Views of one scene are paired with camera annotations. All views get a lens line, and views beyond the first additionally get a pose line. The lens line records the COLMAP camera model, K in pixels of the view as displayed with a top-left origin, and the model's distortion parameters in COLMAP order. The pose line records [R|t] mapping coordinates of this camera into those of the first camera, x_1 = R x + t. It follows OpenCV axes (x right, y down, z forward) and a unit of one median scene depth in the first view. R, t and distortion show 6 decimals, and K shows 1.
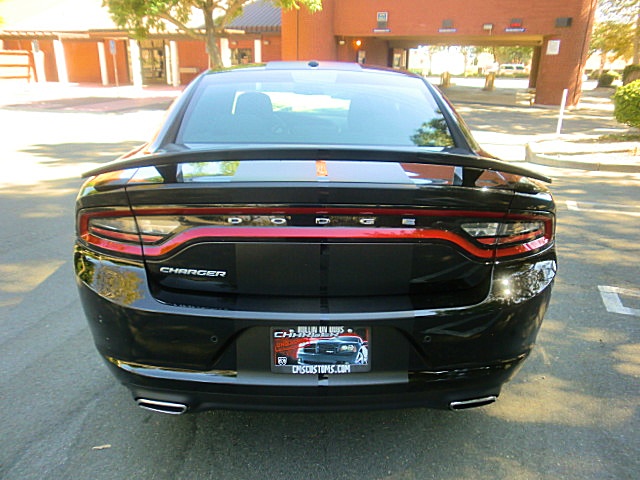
lens RADIAL K [[508.1, 0, 320.0], [0, 508.1, 240.0], [0, 0, 1]] dist [-0.115421, 0.127952]
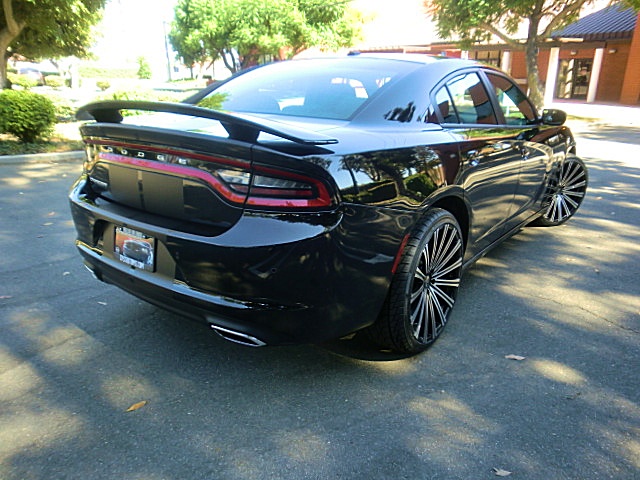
lens RADIAL K [[516.2, 0, 320.0], [0, 516.2, 240.0], [0, 0, 1]] dist [-0.131743, 0.165592]
pose [[0.770058, 0.187442, -0.609816, 1.230785], [-0.206281, 0.977674, 0.040027, 0.033868], [0.603704, 0.094970, 0.791532, 0.198351]]
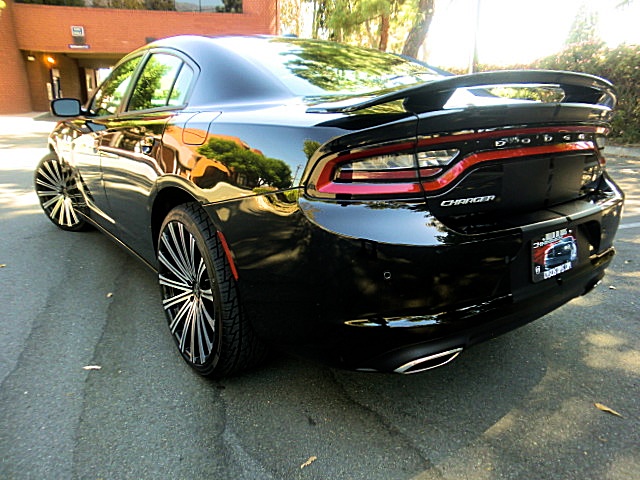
lens RADIAL K [[516.2, 0, 320.0], [0, 516.2, 240.0], [0, 0, 1]] dist [-0.131743, 0.165592]
pose [[0.815739, -0.171826, 0.552309, -1.046295], [0.198573, 0.980017, 0.011604, 0.068254], [-0.543267, 0.100208, 0.833559, 0.328871]]
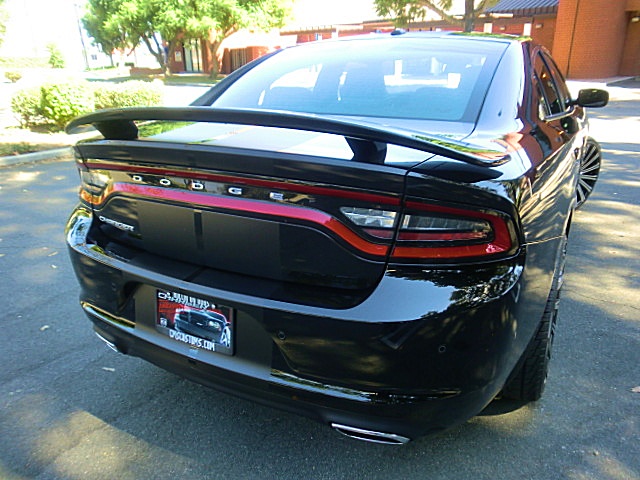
lens RADIAL K [[508.1, 0, 320.0], [0, 508.1, 240.0], [0, 0, 1]] dist [-0.115421, 0.127952]
pose [[0.858698, 0.145648, -0.491350, 0.651993], [-0.136768, 0.989120, 0.054180, -0.018846], [0.493895, 0.020676, 0.869275, 0.278441]]
